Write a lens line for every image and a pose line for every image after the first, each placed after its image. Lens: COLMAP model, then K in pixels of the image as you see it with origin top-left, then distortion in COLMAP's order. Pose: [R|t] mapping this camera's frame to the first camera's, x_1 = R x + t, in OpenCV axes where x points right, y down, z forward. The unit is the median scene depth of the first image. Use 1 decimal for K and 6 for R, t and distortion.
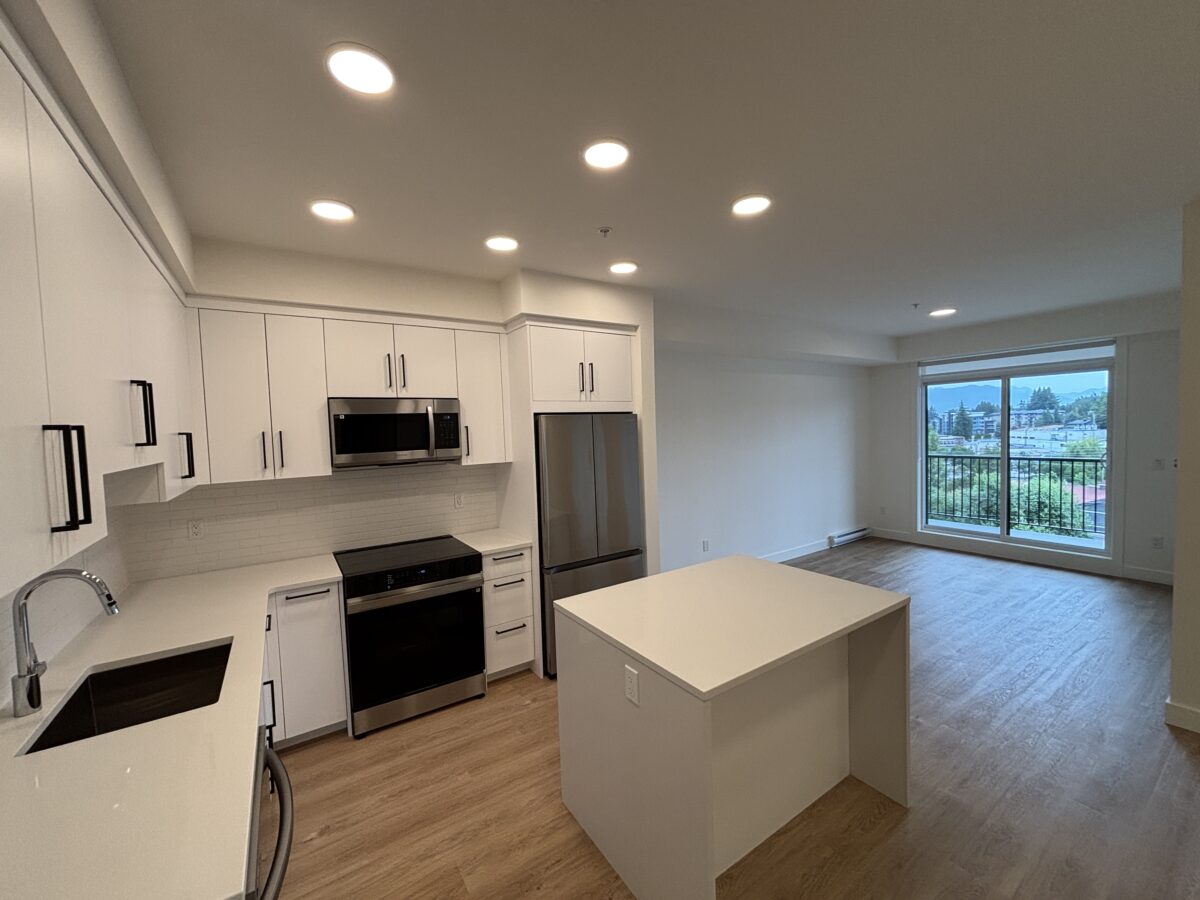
lens RADIAL K [[481.0, 0, 600.9], [0, 481.0, 451.3], [0, 0, 1]] dist [-0.006135, 0.003655]
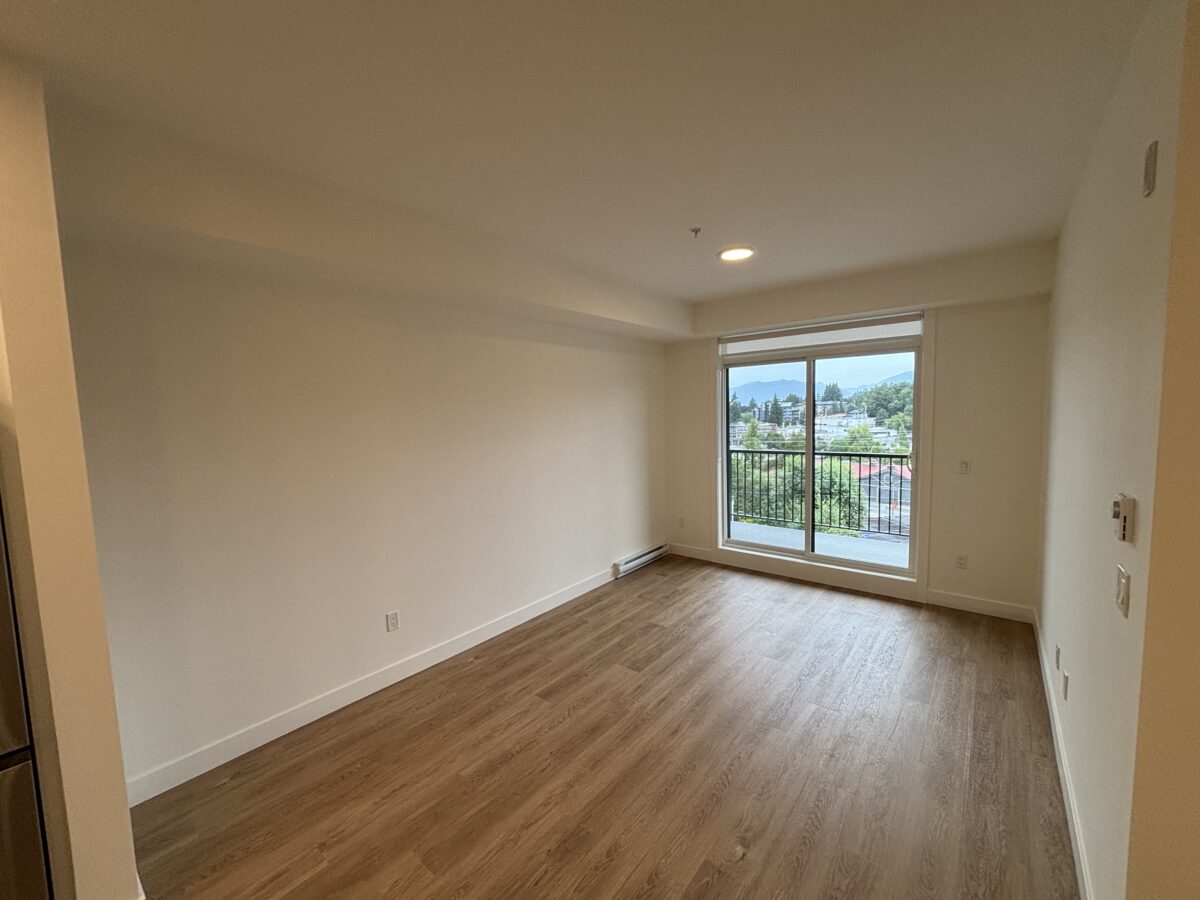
lens RADIAL K [[481.0, 0, 598.2], [0, 481.0, 449.0], [0, 0, 1]] dist [-0.006135, 0.003655]
pose [[0.957838, -0.015177, 0.286908, 0.238755], [0.008621, 0.999672, 0.024100, -0.021712], [-0.287180, -0.020610, 0.957655, 0.290134]]
